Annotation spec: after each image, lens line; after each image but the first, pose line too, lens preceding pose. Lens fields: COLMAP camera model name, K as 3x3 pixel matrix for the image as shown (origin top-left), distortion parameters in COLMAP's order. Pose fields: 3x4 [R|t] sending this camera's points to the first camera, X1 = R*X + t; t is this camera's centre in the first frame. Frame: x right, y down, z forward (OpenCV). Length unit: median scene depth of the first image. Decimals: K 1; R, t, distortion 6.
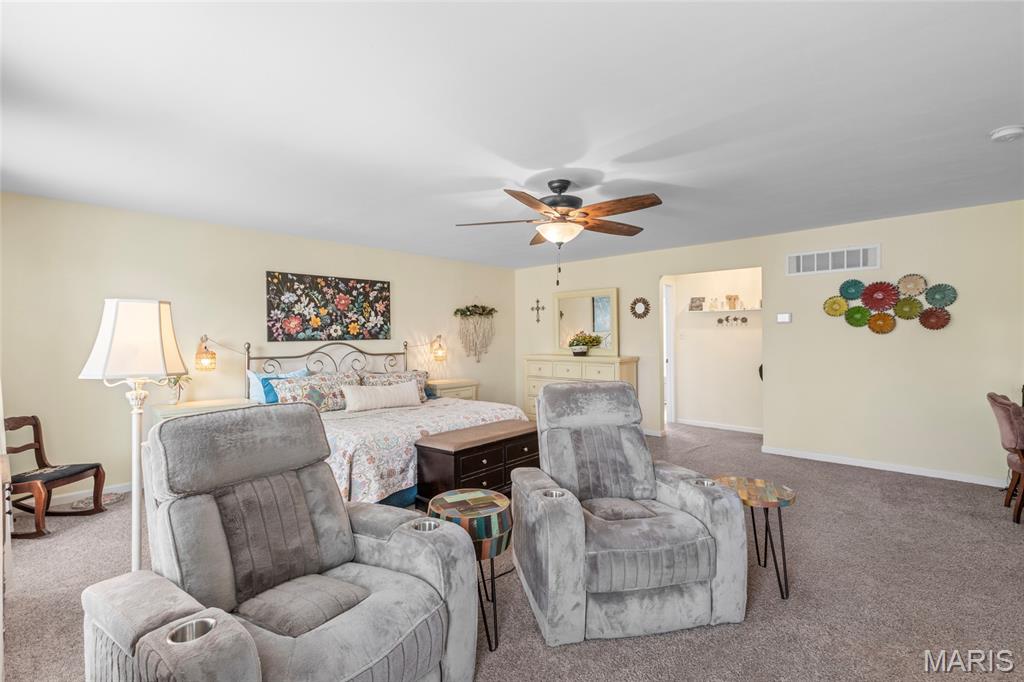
lens RADIAL K [[455.3, 0, 511.0], [0, 455.3, 336.6], [0, 0, 1]] dist [-0.002013, -0.000208]
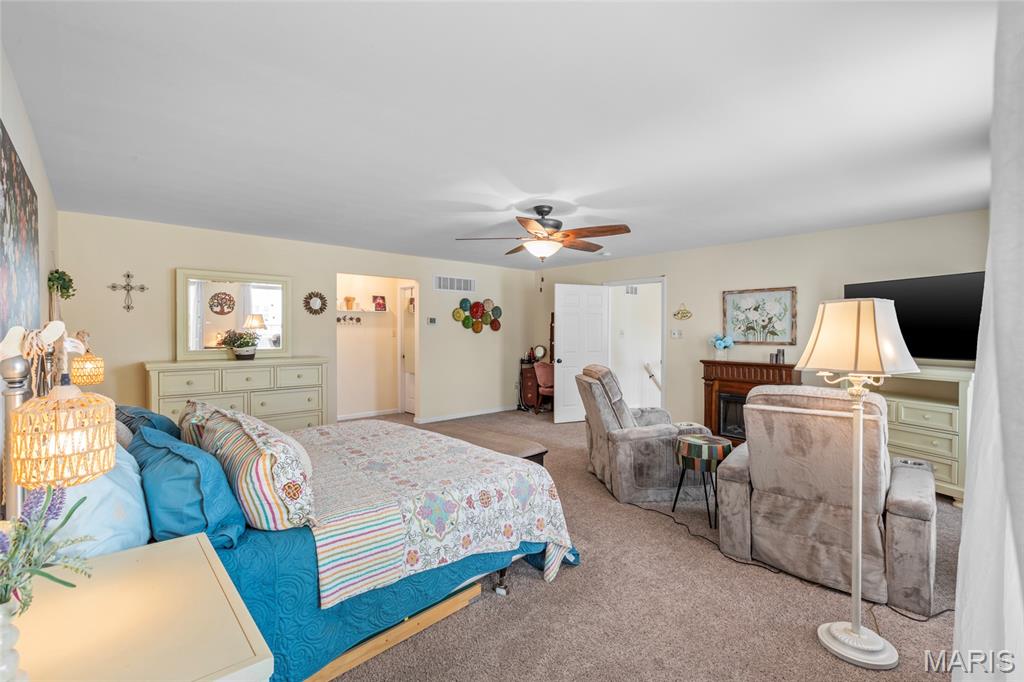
lens RADIAL K [[455.3, 0, 511.0], [0, 455.3, 336.6], [0, 0, 1]] dist [-0.002013, -0.000208]
pose [[0.091976, -0.003823, 0.995754, -0.800804], [-0.002361, 0.999989, 0.004057, -0.000355], [-0.995758, -0.002724, 0.091966, 0.704693]]
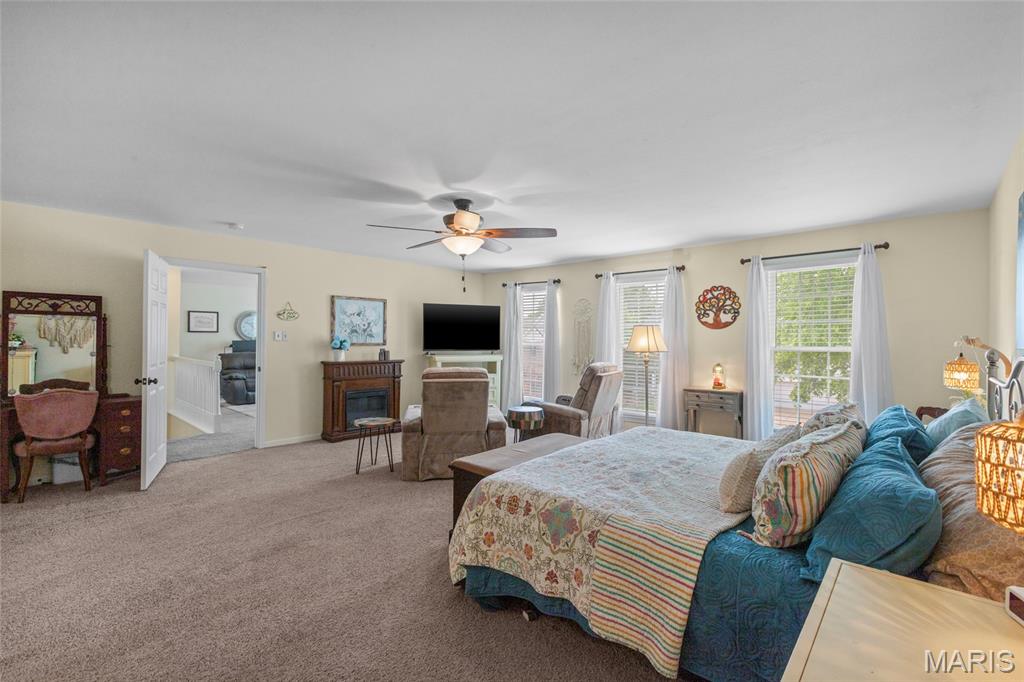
lens RADIAL K [[455.3, 0, 511.0], [0, 455.3, 336.6], [0, 0, 1]] dist [-0.002013, -0.000208]
pose [[-0.999980, 0.000039, -0.006284, -0.004194], [0.000076, 0.999983, -0.005797, 0.005130], [0.006284, -0.005797, -0.999963, 1.552671]]
